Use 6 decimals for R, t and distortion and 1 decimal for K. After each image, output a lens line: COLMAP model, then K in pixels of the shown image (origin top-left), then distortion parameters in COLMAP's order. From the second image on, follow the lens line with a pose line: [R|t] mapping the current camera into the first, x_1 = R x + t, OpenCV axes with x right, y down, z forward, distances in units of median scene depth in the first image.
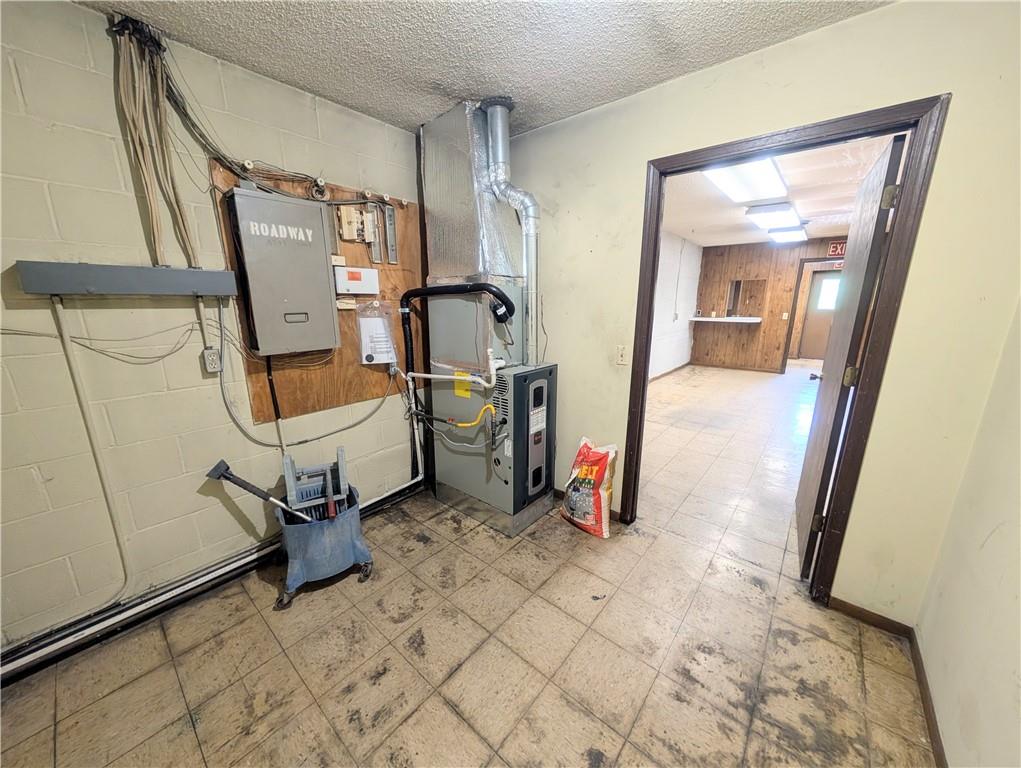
lens RADIAL K [[370.9, 0, 510.5], [0, 370.9, 384.0], [0, 0, 1]] dist [0.002225, 0.000107]
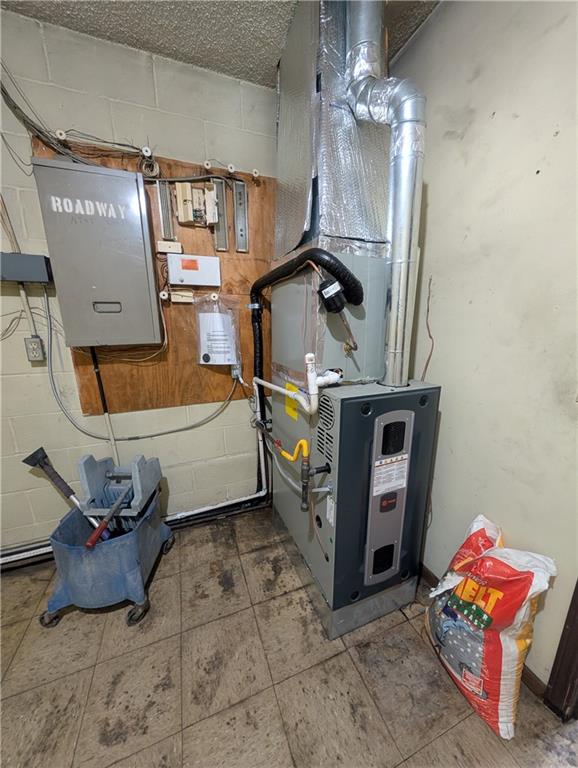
lens RADIAL K [[279.0, 0, 289.0], [0, 279.0, 384.0], [0, 0, 1]] dist [0.002225, 0.000107]
pose [[0.878759, 0.104031, -0.465789, 0.129019], [-0.102964, 0.994296, 0.027818, -0.048911], [0.466026, 0.023515, 0.884458, 0.522524]]
